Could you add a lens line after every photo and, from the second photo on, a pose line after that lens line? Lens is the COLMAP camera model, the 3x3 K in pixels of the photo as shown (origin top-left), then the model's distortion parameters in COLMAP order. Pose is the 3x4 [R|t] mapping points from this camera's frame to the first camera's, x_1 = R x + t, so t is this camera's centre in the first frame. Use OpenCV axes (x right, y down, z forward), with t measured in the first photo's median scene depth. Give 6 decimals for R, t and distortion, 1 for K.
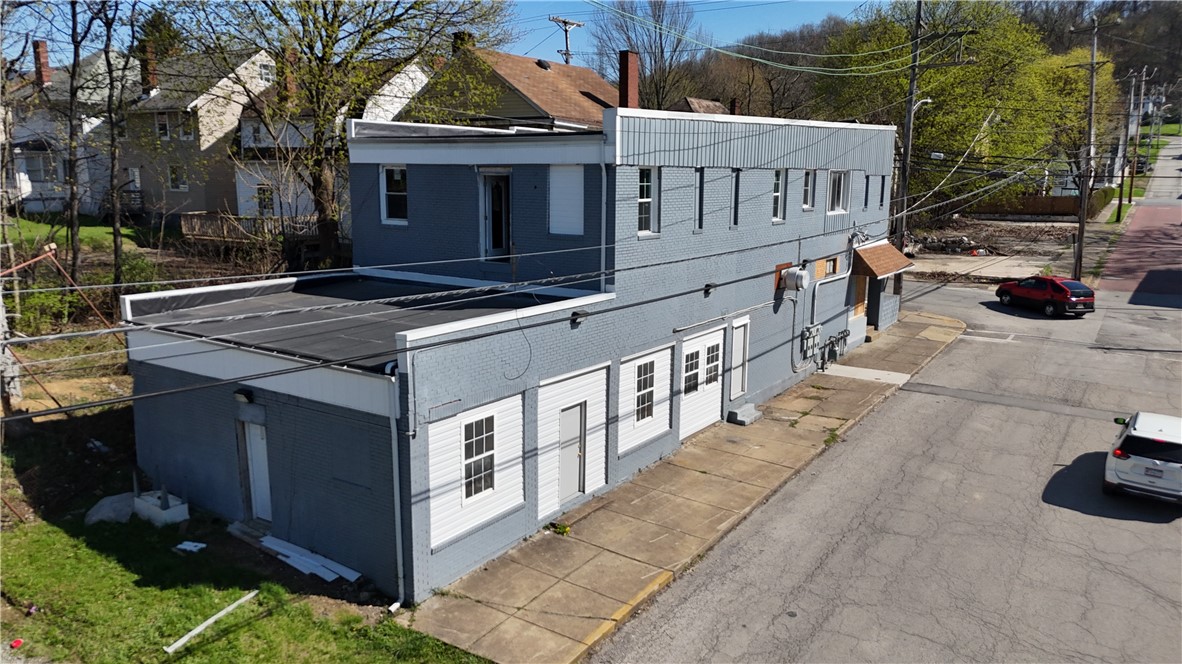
lens RADIAL K [[859.0, 0, 591.9], [0, 859.0, 334.2], [0, 0, 1]] dist [0.089394, -0.085308]
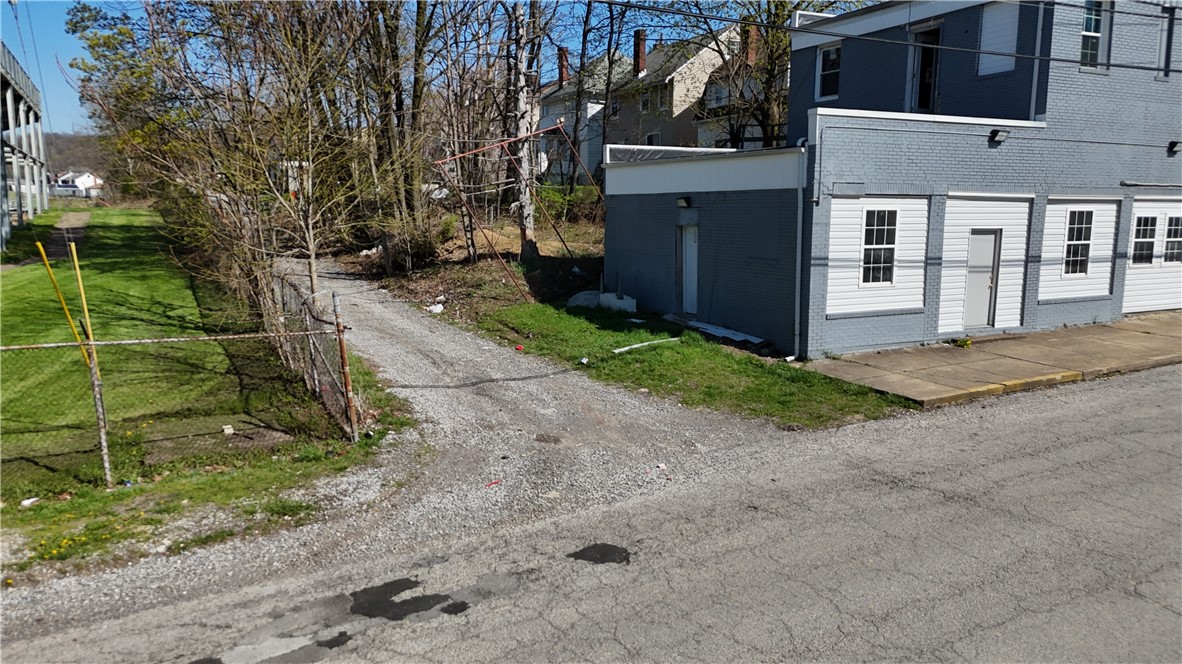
lens RADIAL K [[864.2, 0, 592.2], [0, 864.2, 334.2], [0, 0, 1]] dist [0.076712, -0.067884]
pose [[0.874488, 0.063903, -0.480819, 0.077628], [-0.084897, 0.996147, -0.022013, 0.274963], [0.477559, 0.060070, 0.876544, -0.108004]]
